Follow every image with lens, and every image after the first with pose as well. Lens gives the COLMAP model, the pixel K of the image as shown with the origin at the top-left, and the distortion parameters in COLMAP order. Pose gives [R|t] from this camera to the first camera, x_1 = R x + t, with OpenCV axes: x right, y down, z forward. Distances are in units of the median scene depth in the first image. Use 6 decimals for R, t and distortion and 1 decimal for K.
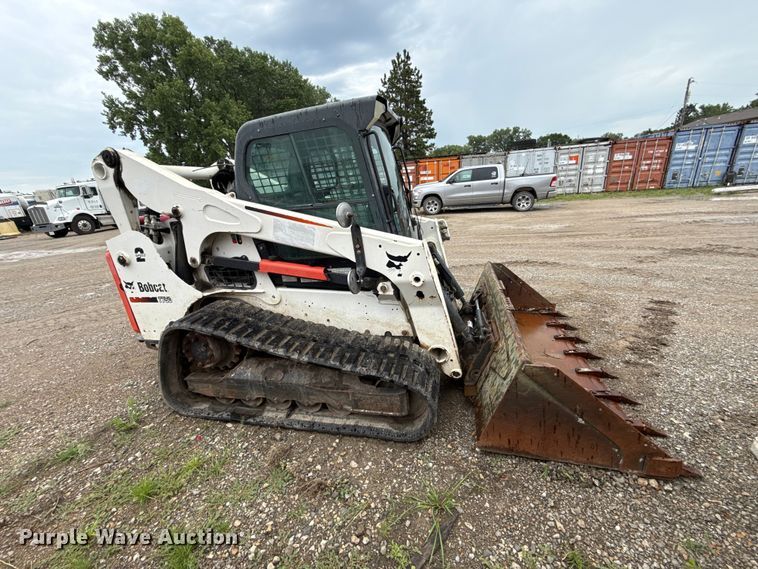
lens RADIAL K [[300.0, 0, 379.3], [0, 300.0, 286.3], [0, 0, 1]] dist [0.002166, -0.000888]
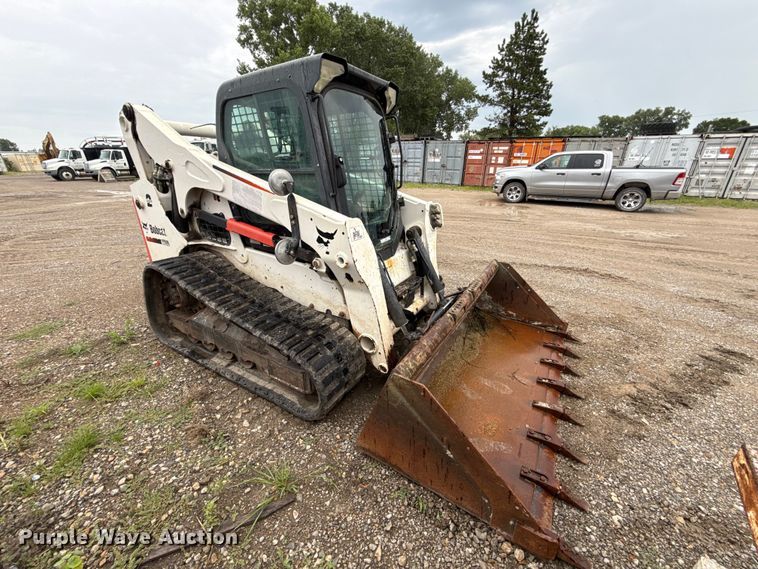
lens RADIAL K [[300.0, 0, 379.3], [0, 300.0, 286.6], [0, 0, 1]] dist [0.002166, -0.000888]
pose [[0.950288, 0.190181, -0.246543, 0.391862], [-0.172181, 0.980682, 0.092827, -0.039928], [0.259434, -0.045762, 0.964676, 0.097575]]
